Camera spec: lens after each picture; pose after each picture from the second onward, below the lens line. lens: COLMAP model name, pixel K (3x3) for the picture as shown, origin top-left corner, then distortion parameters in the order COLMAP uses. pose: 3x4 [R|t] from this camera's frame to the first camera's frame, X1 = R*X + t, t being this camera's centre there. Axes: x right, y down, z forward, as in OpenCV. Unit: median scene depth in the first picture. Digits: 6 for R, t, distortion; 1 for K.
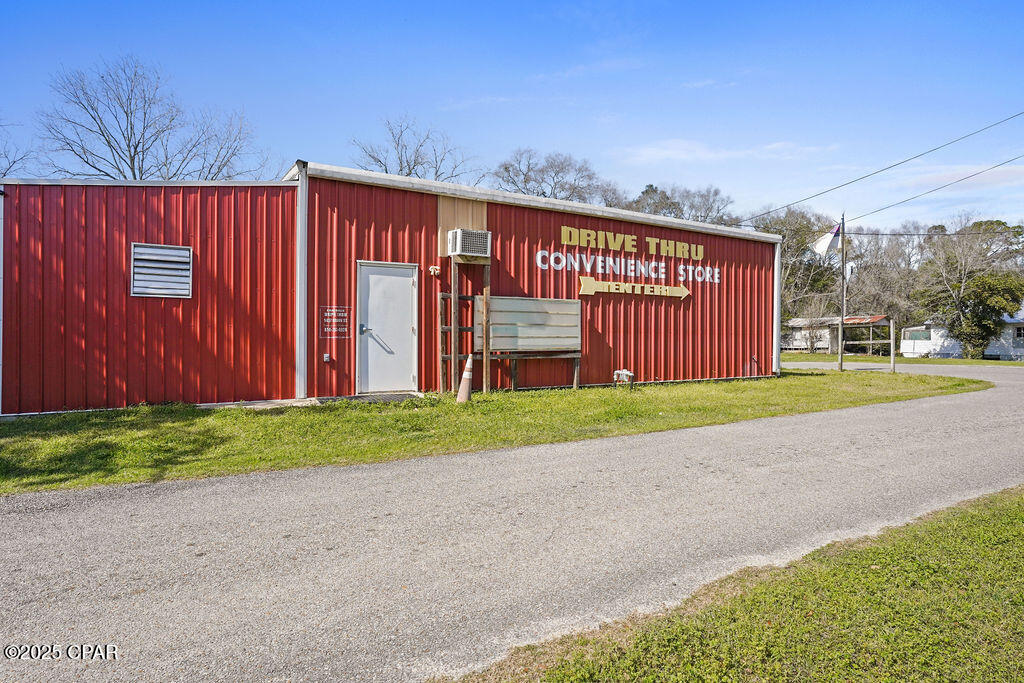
lens RADIAL K [[559.2, 0, 507.8], [0, 559.2, 347.4], [0, 0, 1]] dist [-0.028877, 0.006510]
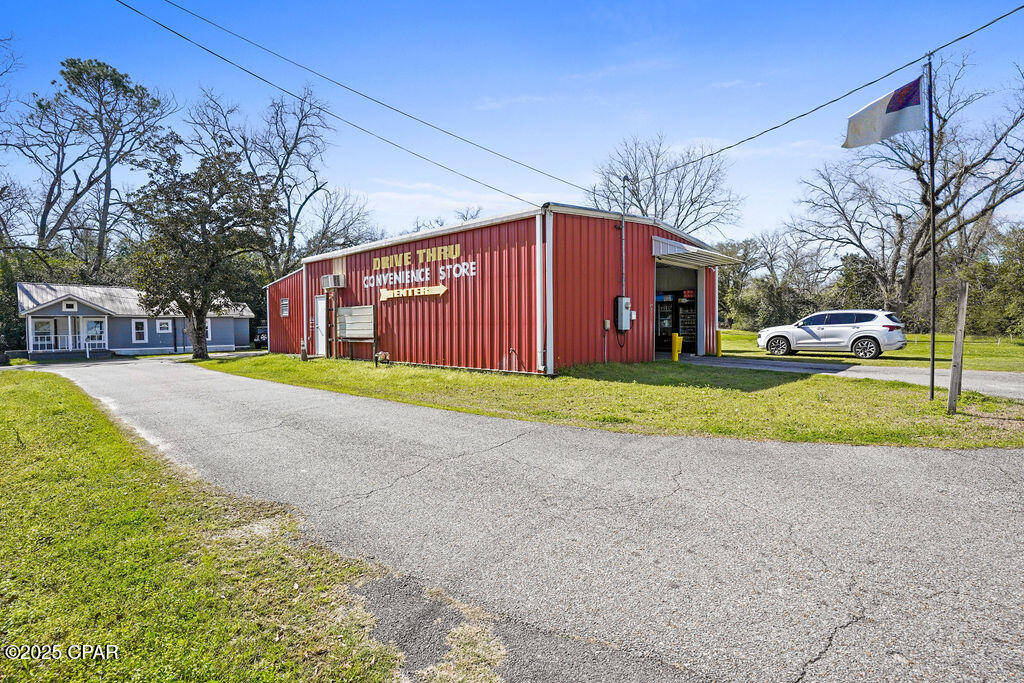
lens RADIAL K [[502.0, 0, 535.5], [0, 502.0, 333.8], [0, 0, 1]] dist [-0.057058, 0.015883]
pose [[0.310834, 0.009832, -0.950414, 1.561580], [-0.004614, 0.999950, 0.008835, -0.020258], [0.950453, 0.001639, 0.310863, 0.989734]]
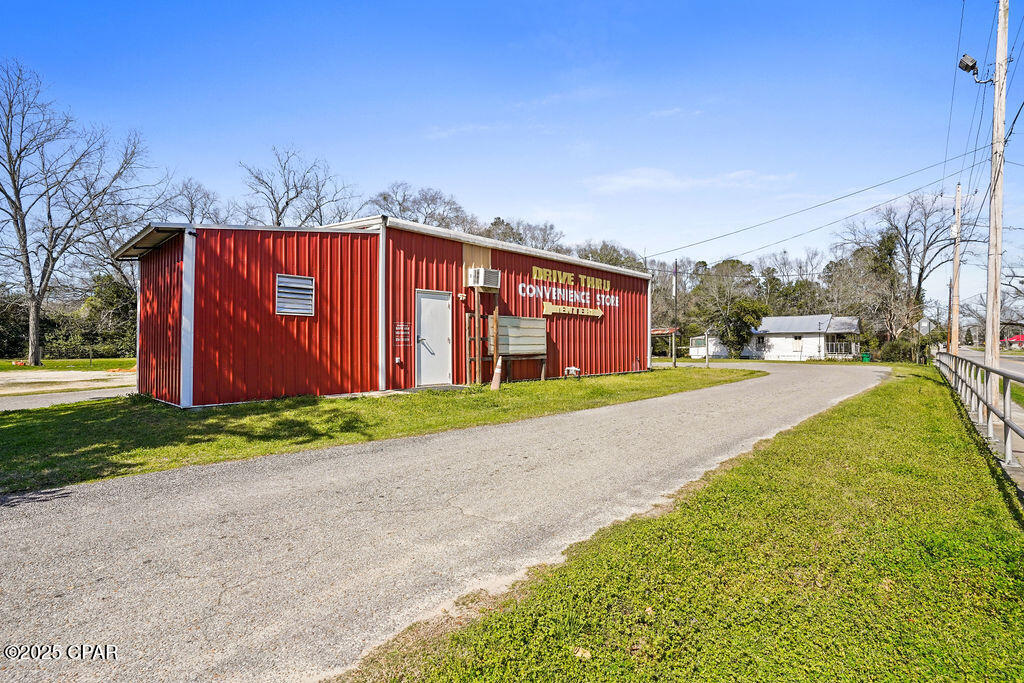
lens RADIAL K [[502.0, 0, 519.3], [0, 502.0, 342.9], [0, 0, 1]] dist [-0.057058, 0.015883]
pose [[0.950680, -0.006433, 0.310106, -0.327666], [0.014438, 0.999619, -0.023524, 0.006825], [-0.309836, 0.026841, 0.950411, -0.190121]]
